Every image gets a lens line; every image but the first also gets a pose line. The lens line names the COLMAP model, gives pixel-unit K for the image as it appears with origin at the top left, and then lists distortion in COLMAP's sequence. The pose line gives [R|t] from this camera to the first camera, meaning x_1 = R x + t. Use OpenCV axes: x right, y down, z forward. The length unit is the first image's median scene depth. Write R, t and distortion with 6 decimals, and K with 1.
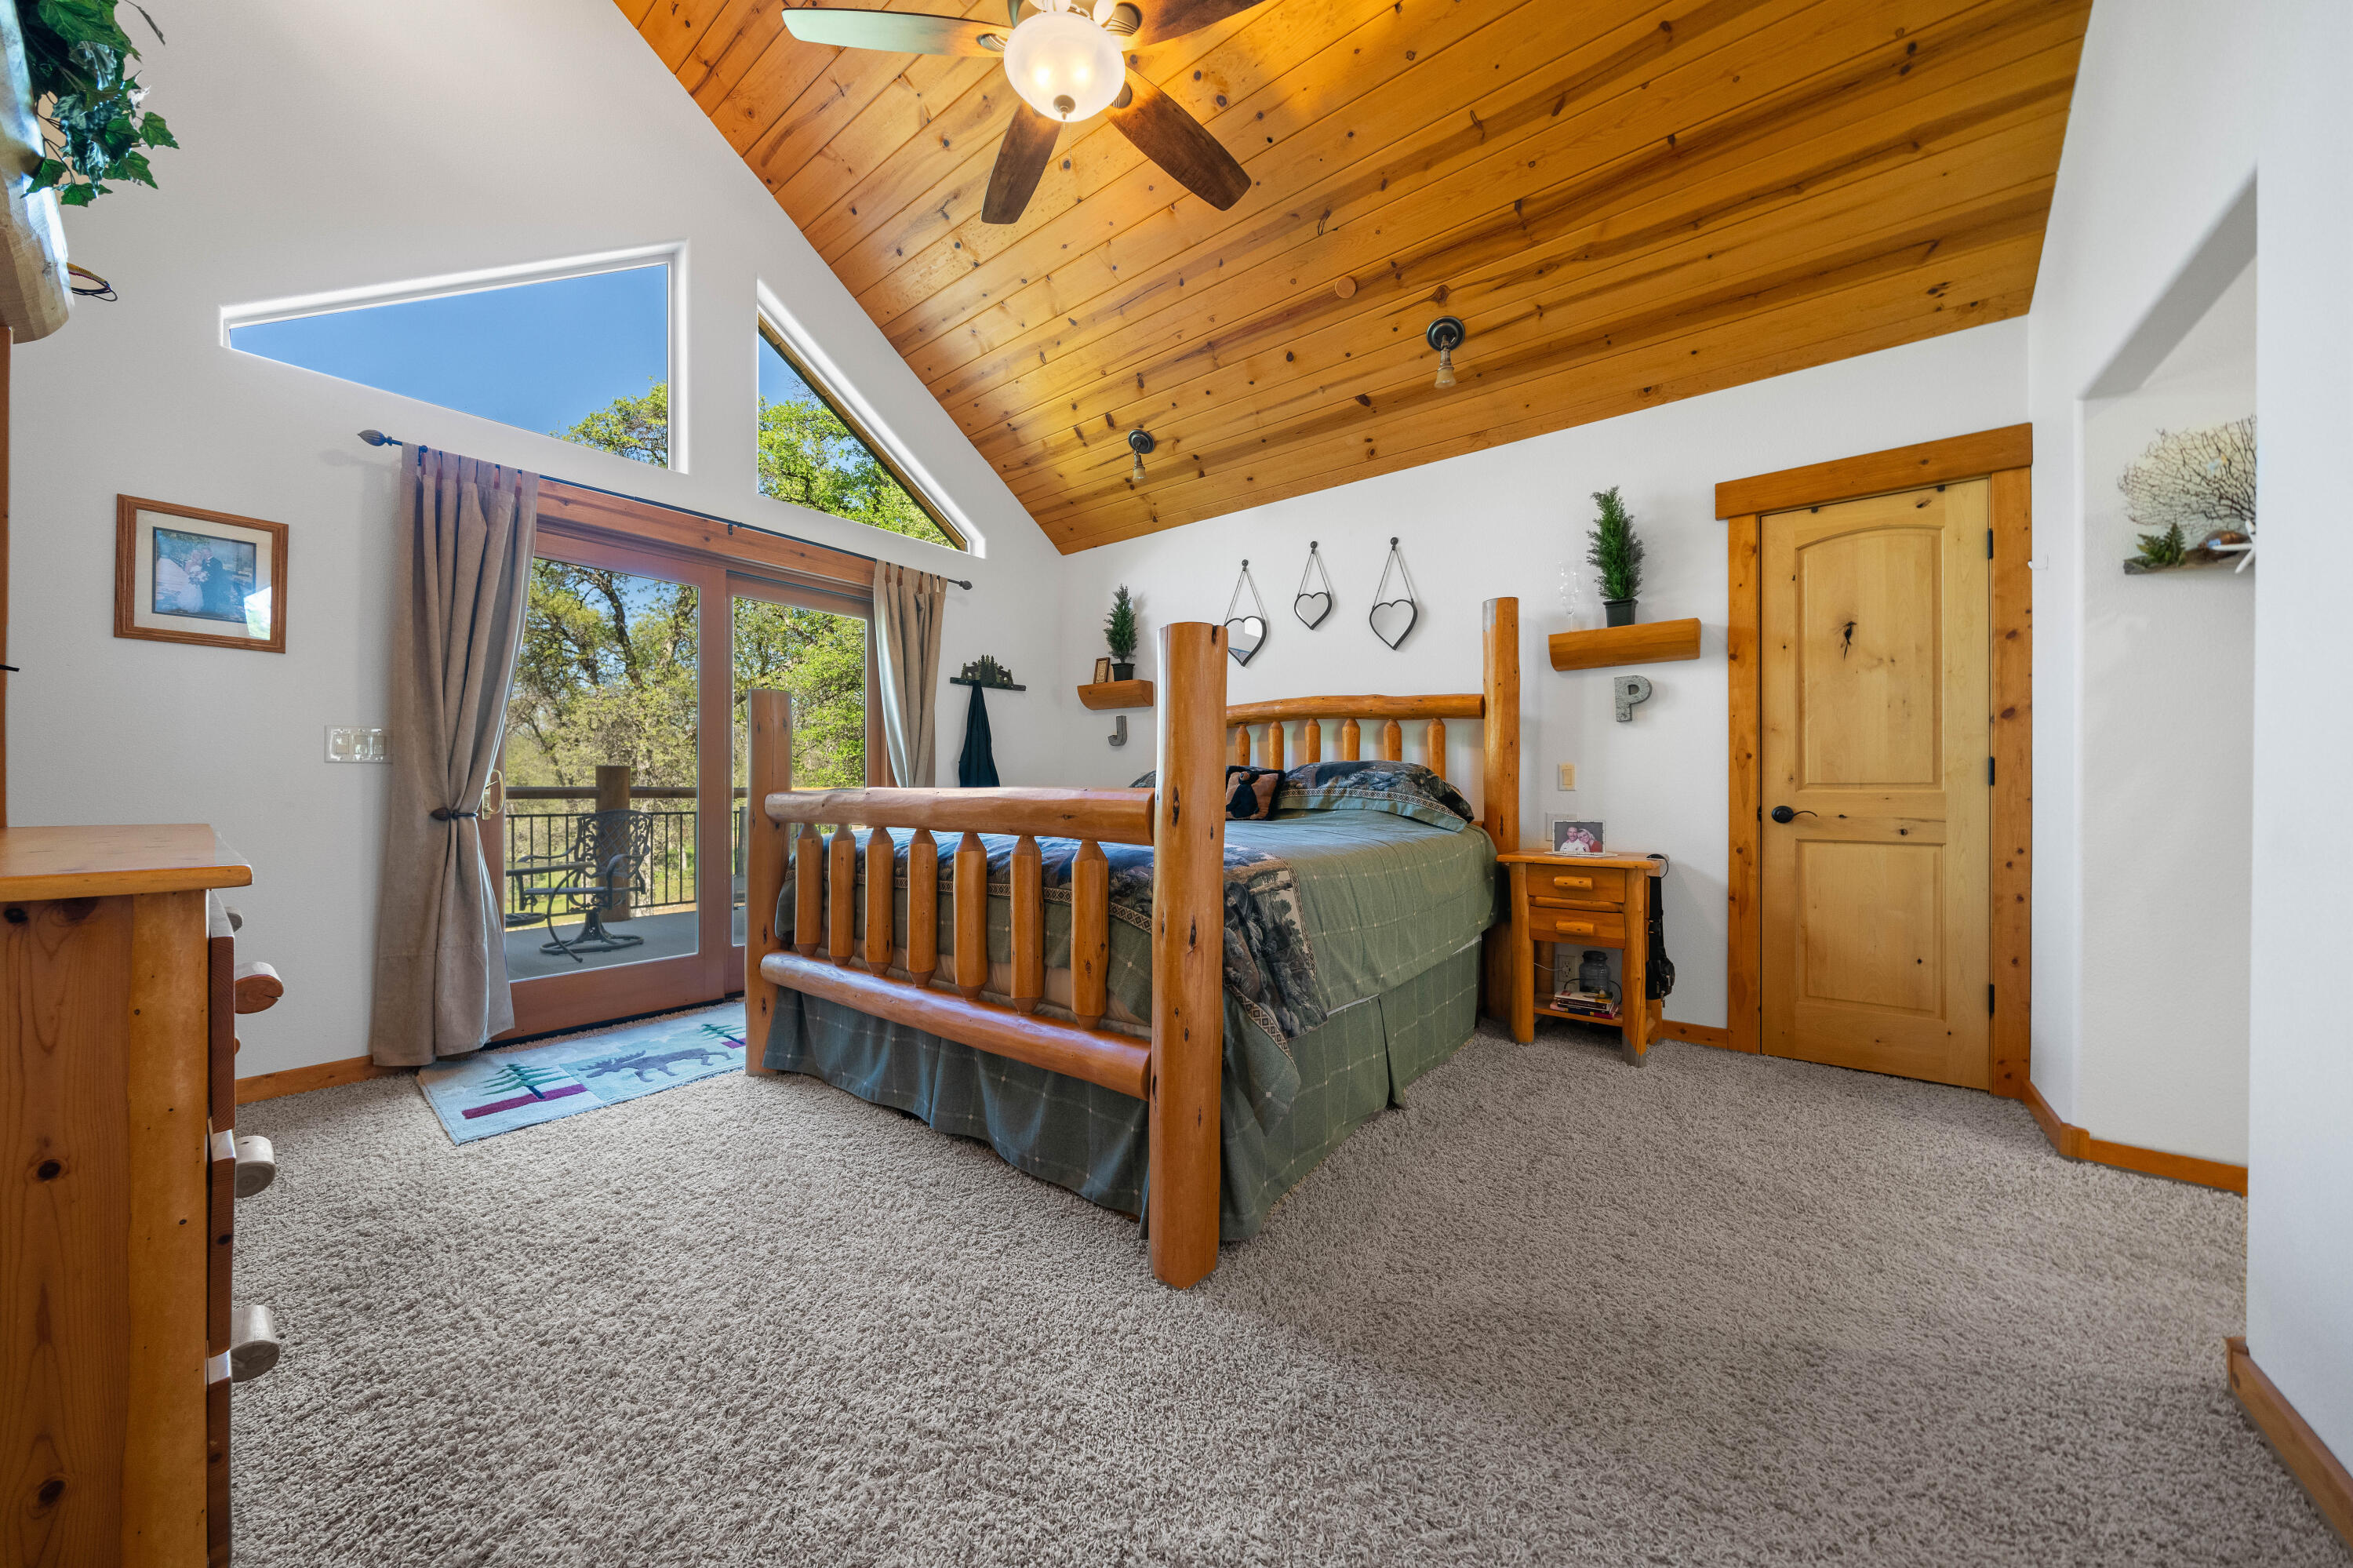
lens RADIAL K [[810.0, 0, 1137.0], [0, 810.0, 795.2], [0, 0, 1]] dist [-0.000122, 0.000035]
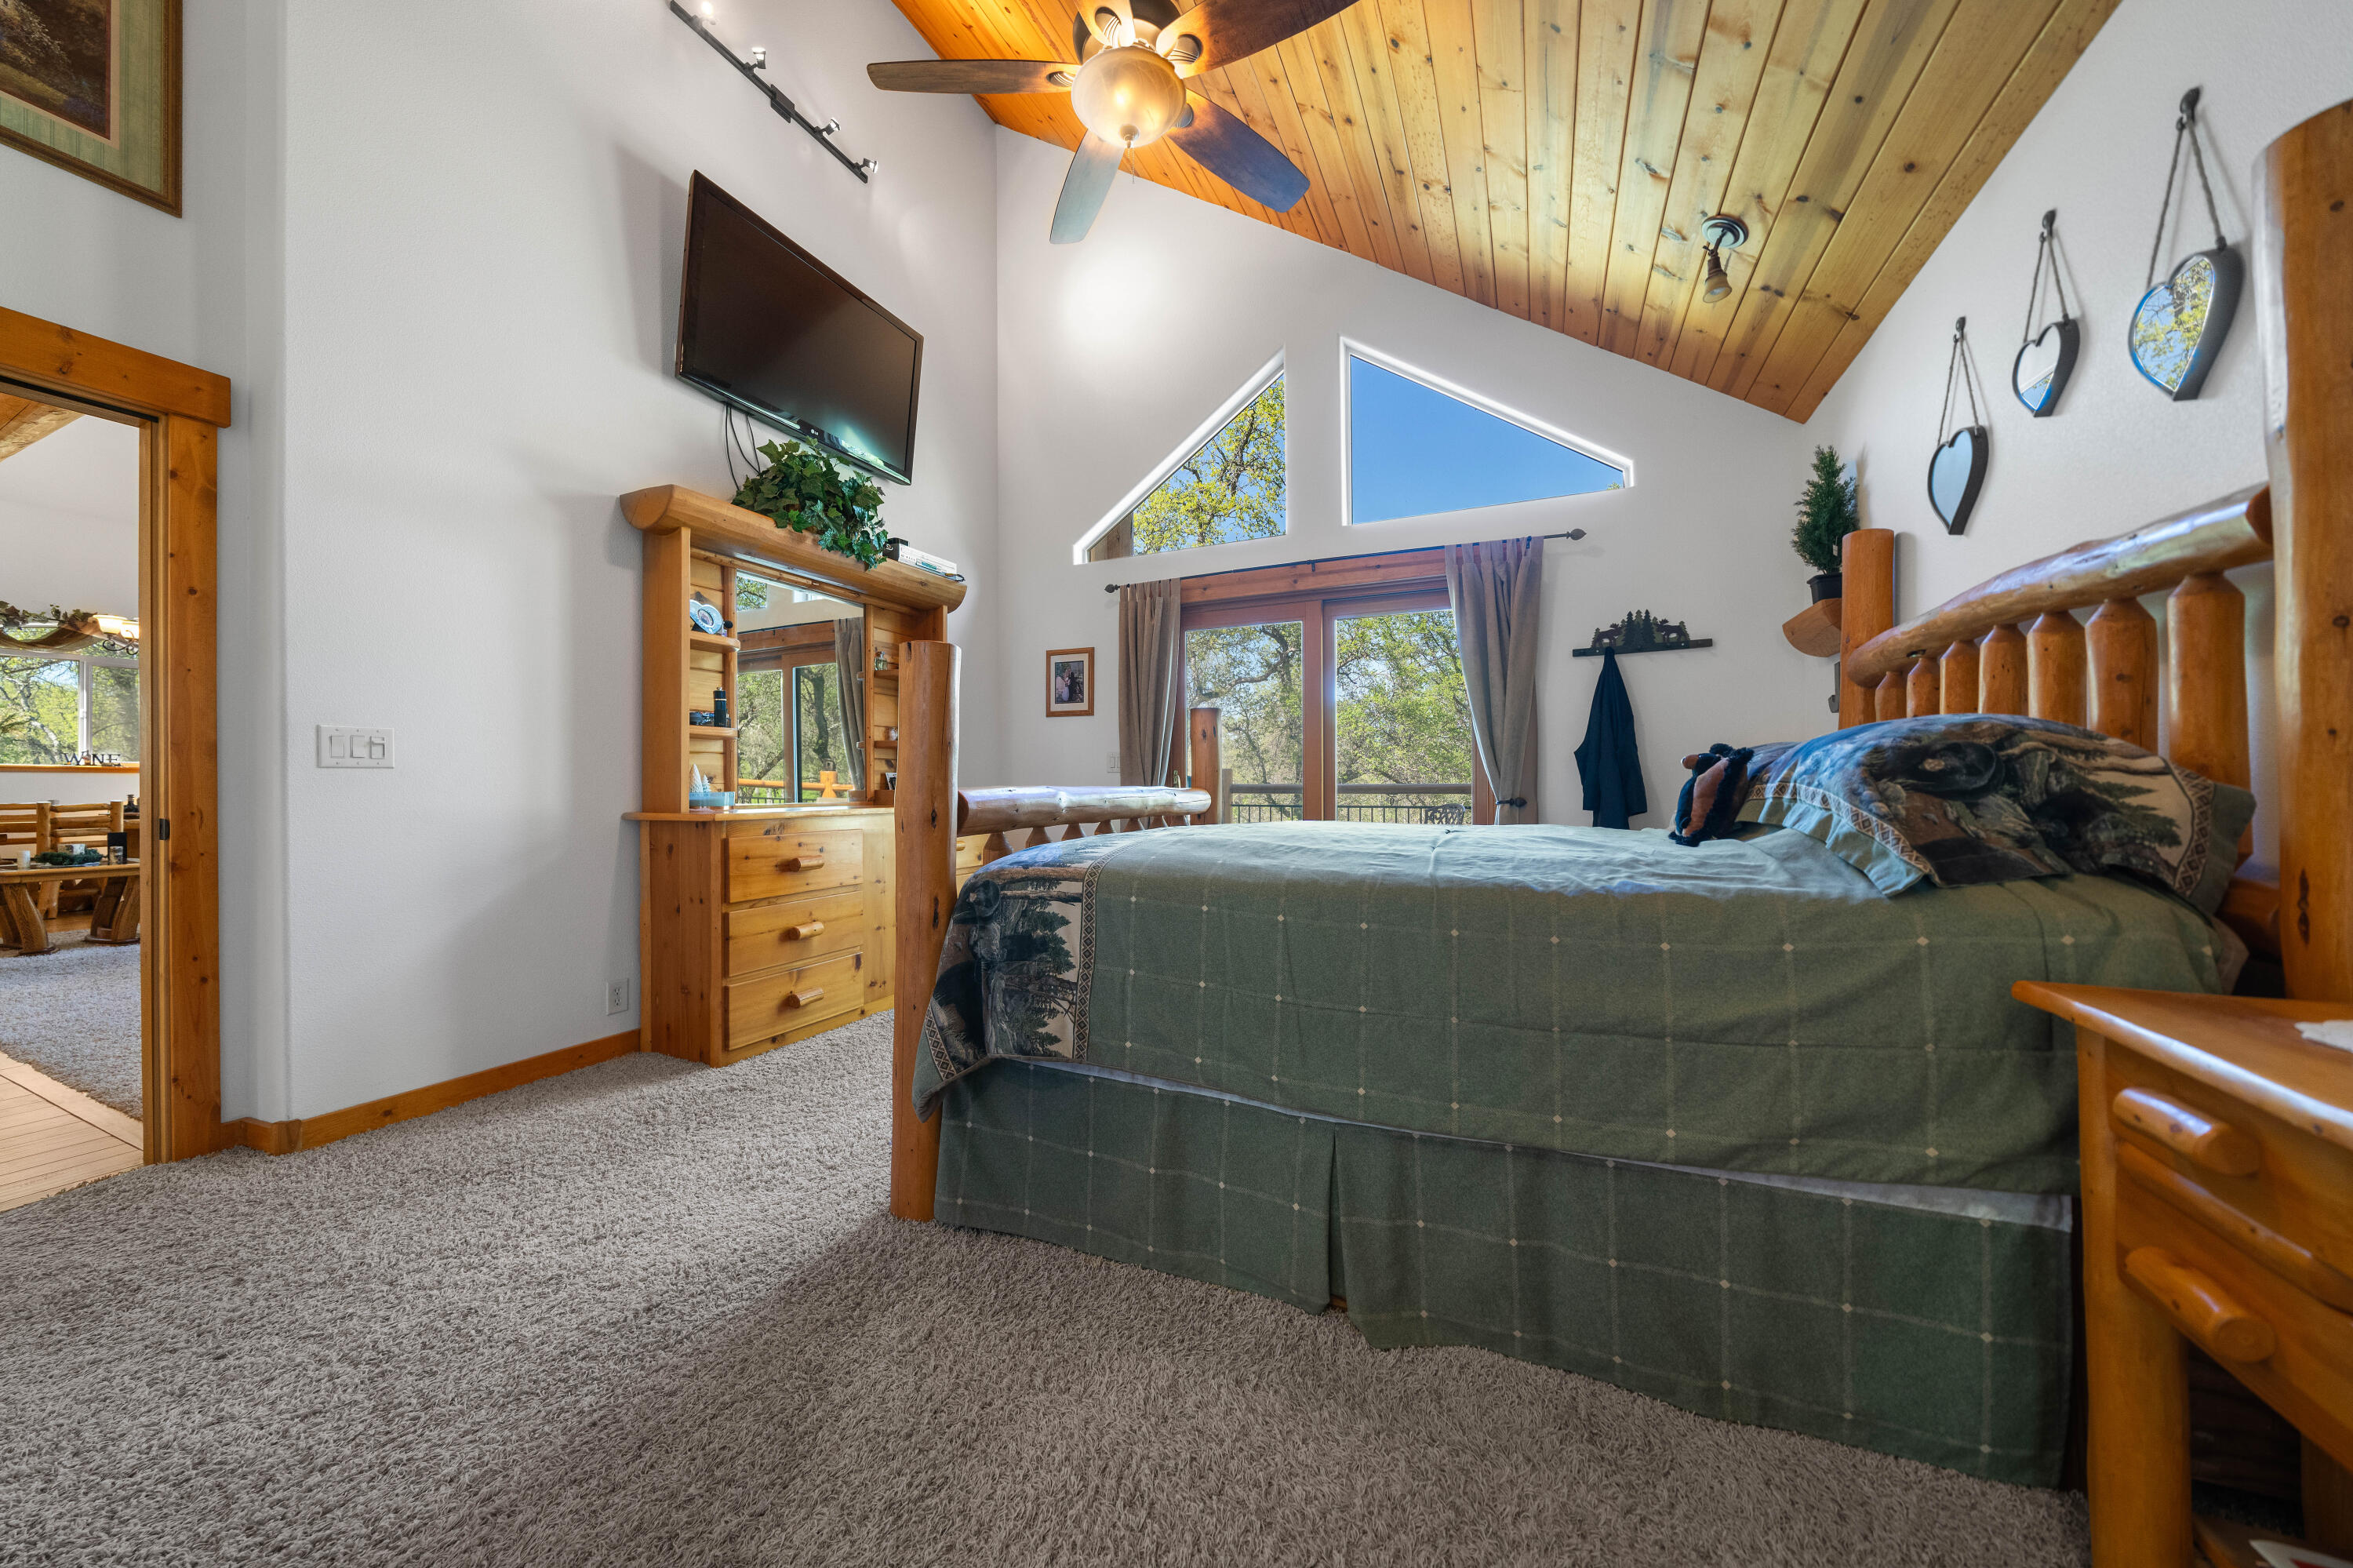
lens RADIAL K [[807.3, 0, 1176.5], [0, 807.3, 784.0], [0, 0, 1]] dist [-0.000941, 0.000046]
pose [[0.252816, -0.002909, -0.967510, 0.534070], [-0.003768, 0.999985, -0.003991, -0.003647], [0.967507, 0.004654, 0.252801, 0.457137]]
